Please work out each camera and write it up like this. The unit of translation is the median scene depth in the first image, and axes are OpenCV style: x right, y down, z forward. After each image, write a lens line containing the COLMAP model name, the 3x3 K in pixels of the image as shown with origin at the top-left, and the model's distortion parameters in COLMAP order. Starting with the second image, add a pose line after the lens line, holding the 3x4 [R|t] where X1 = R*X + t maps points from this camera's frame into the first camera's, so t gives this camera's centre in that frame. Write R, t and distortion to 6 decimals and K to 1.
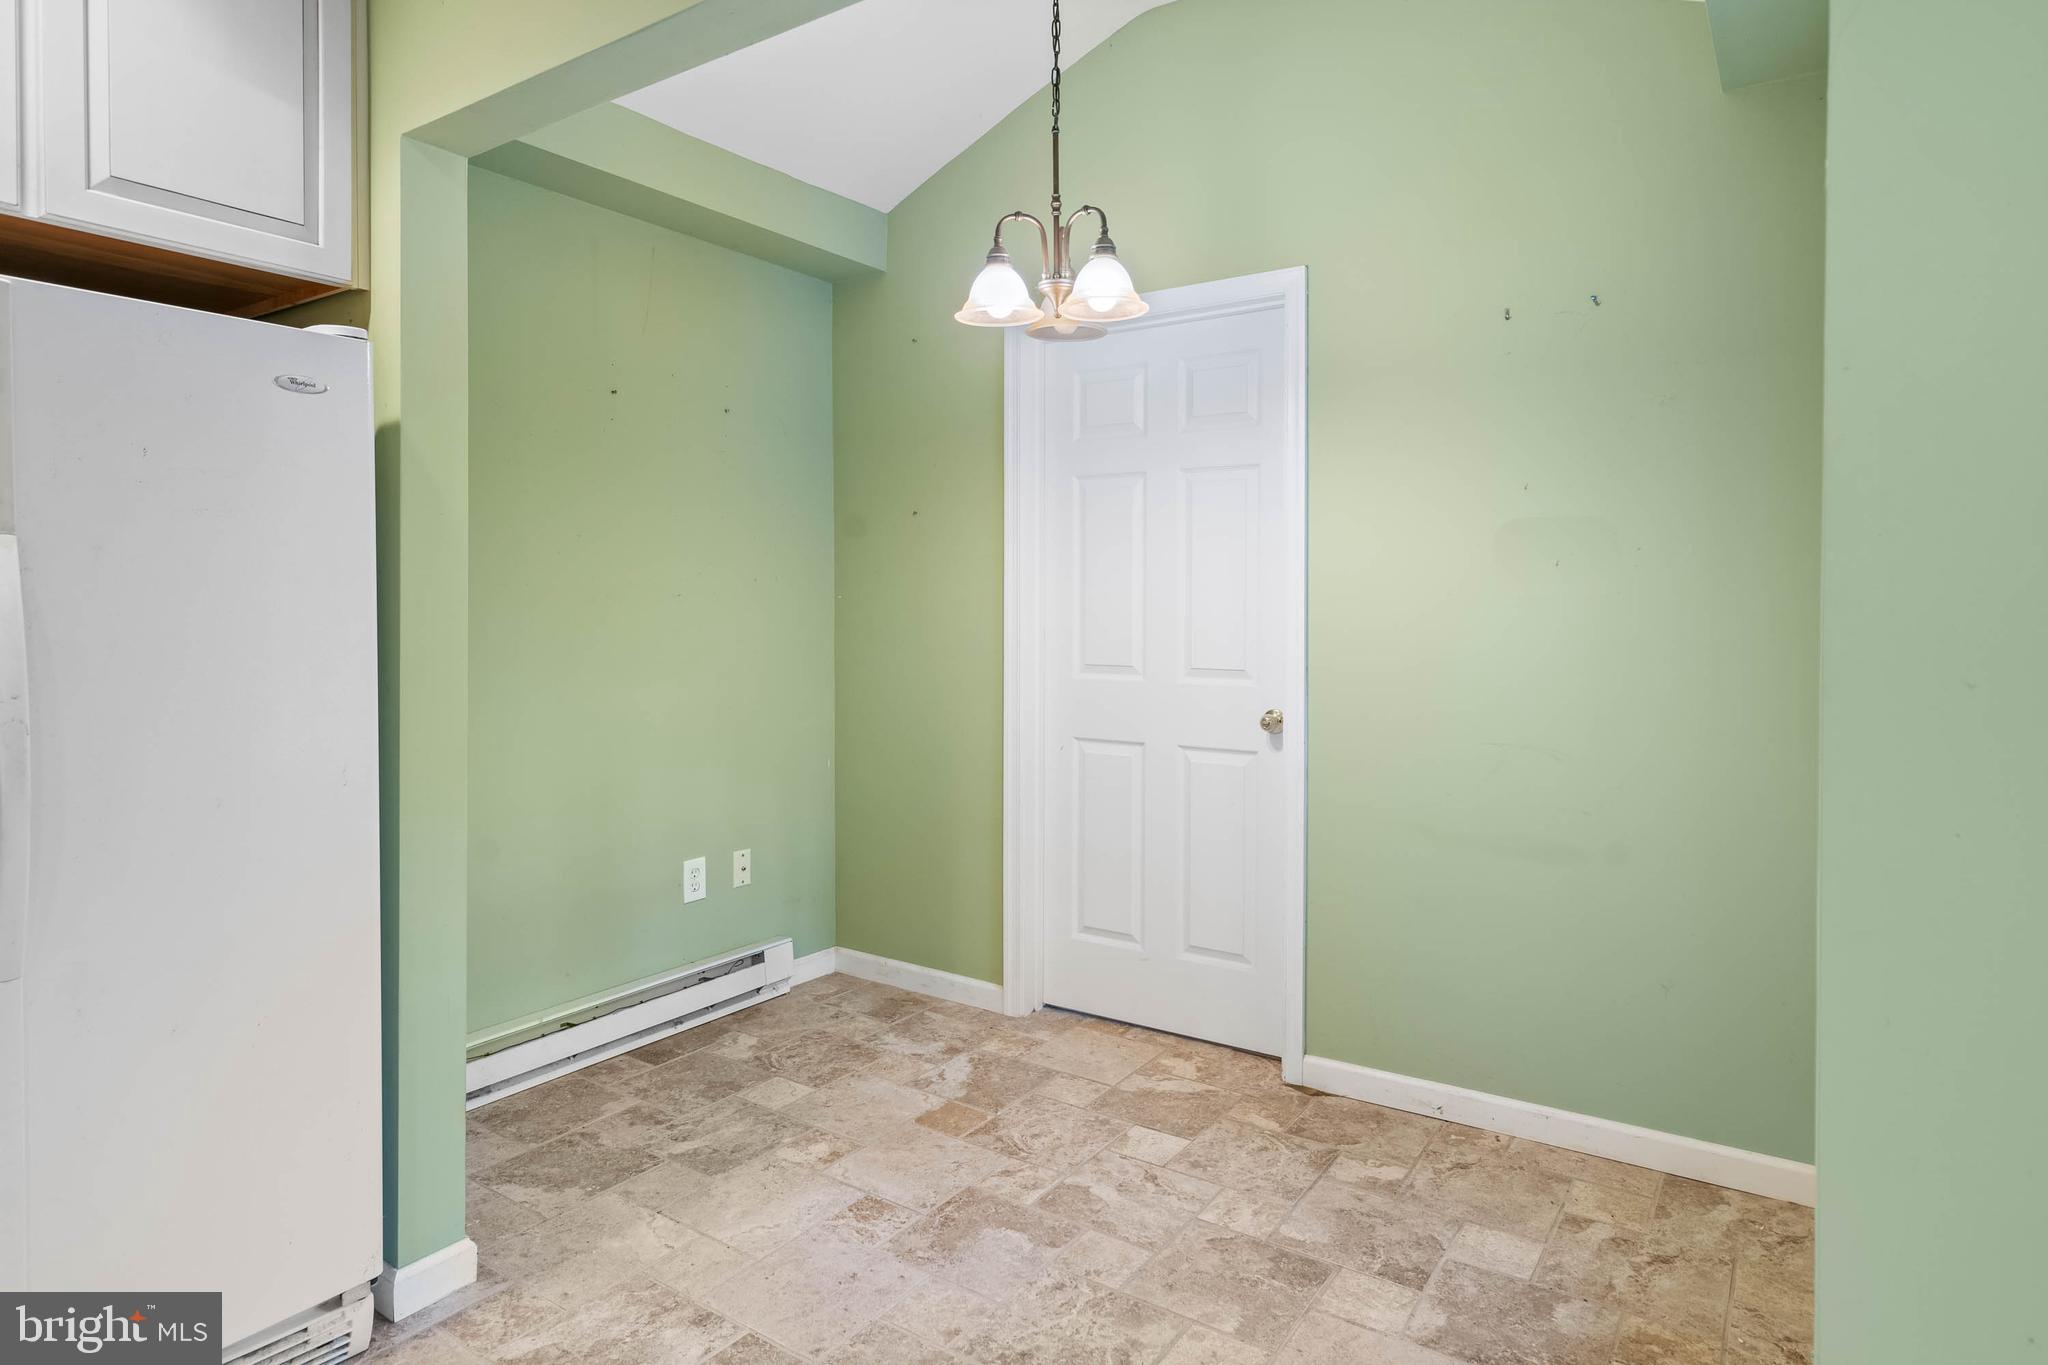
lens RADIAL K [[1147.3, 0, 1024.0], [0, 1147.3, 646.9], [0, 0, 1]] dist [0.001095, 0.000618]
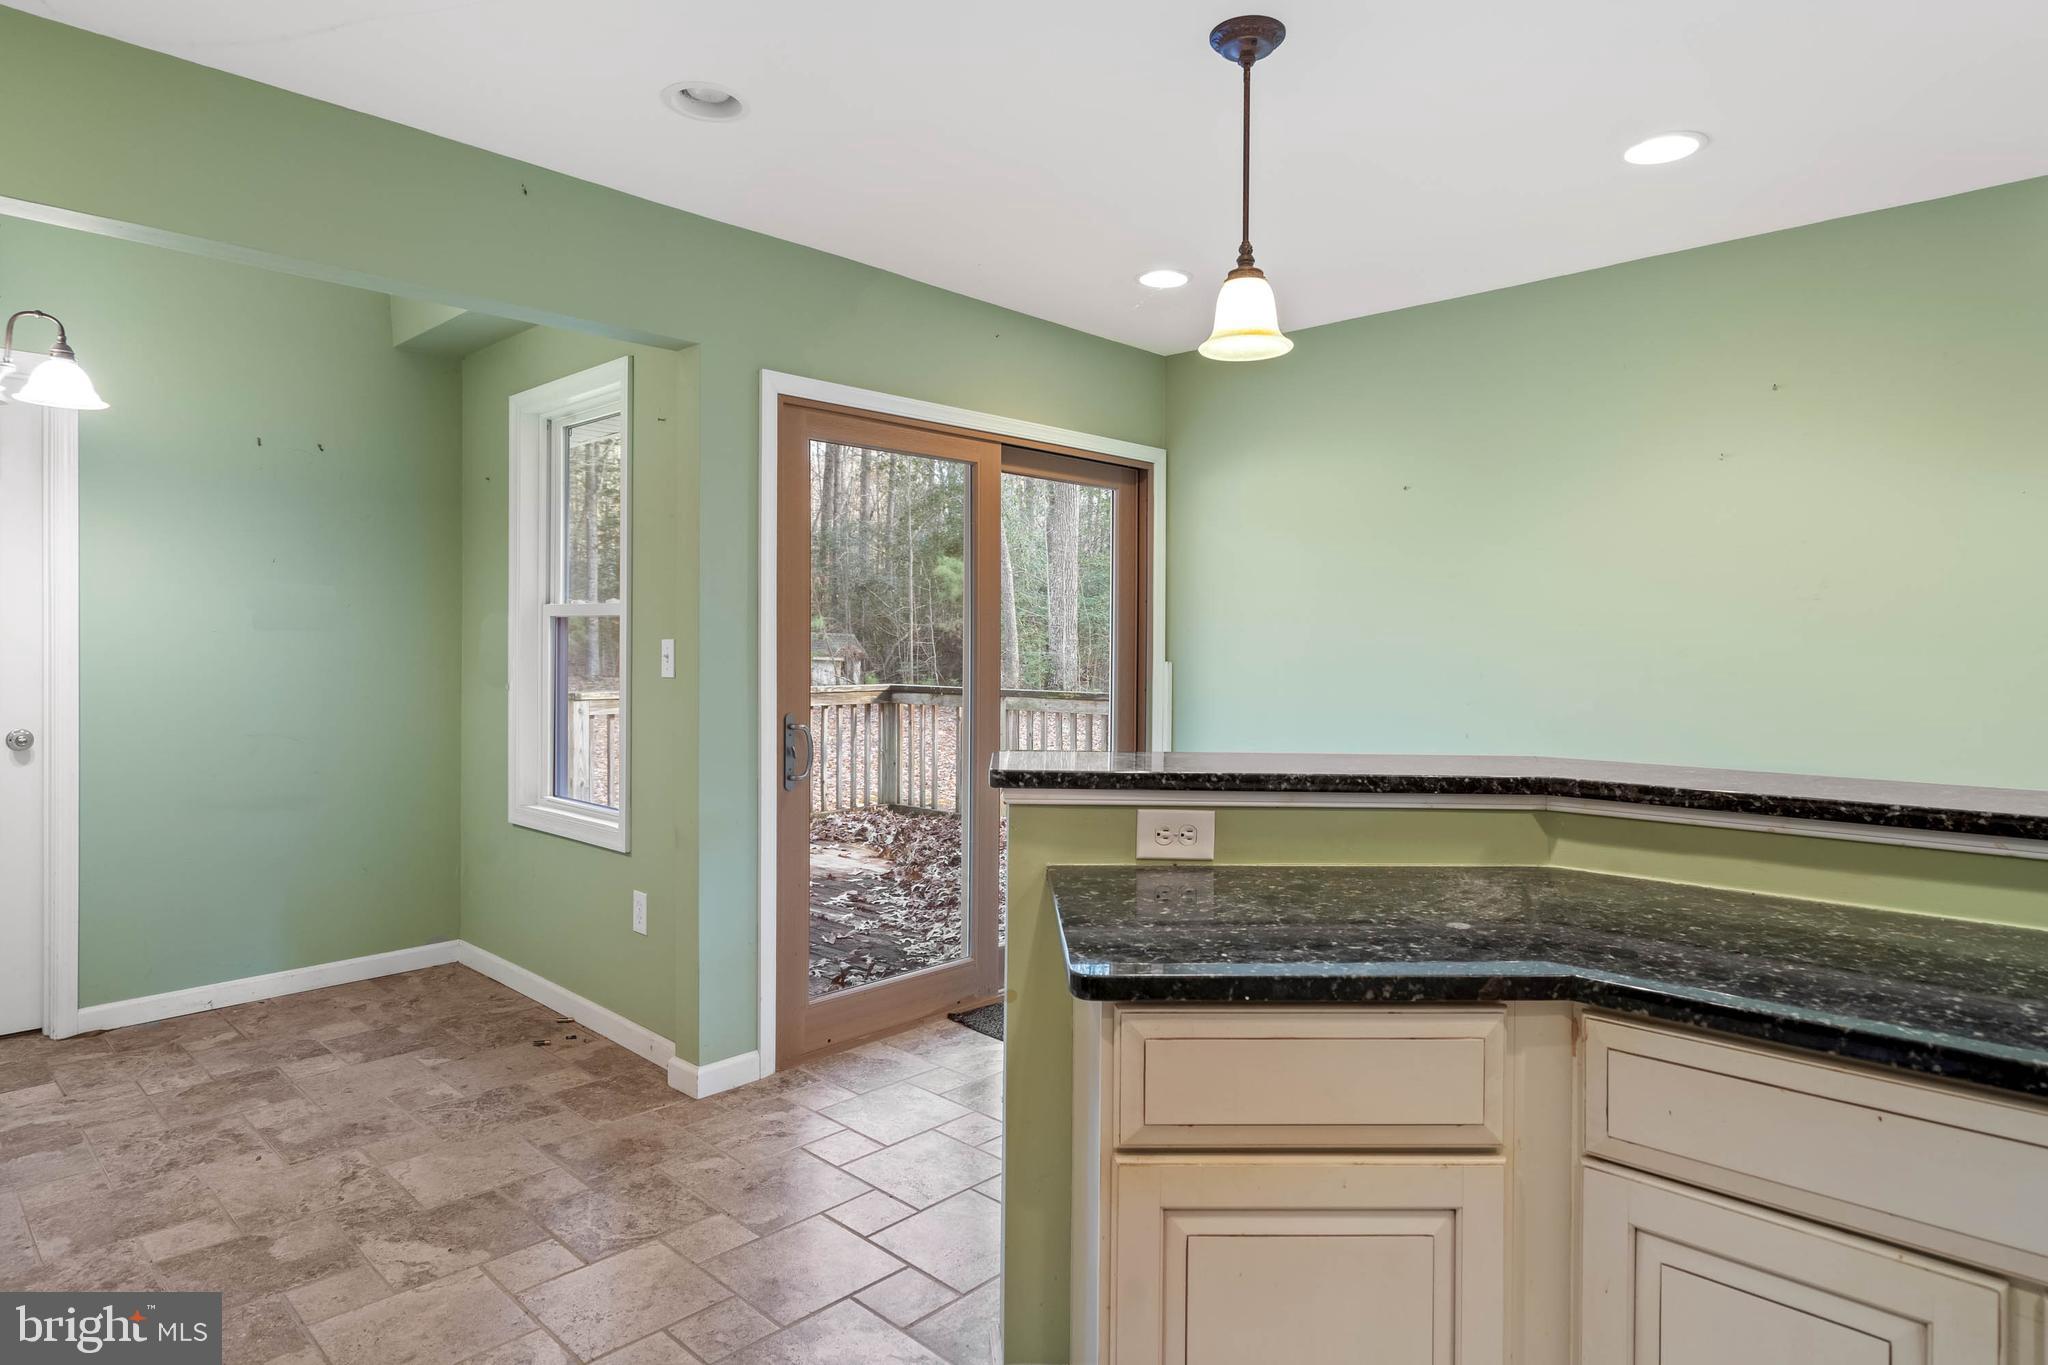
lens RADIAL K [[1147.3, 0, 1024.0], [0, 1147.3, 646.9], [0, 0, 1]] dist [0.001095, 0.000618]
pose [[0.157168, -0.001173, 0.987571, -1.011194], [0.029489, 0.999559, -0.003506, 0.011910], [-0.987132, 0.029674, 0.157133, -0.230541]]
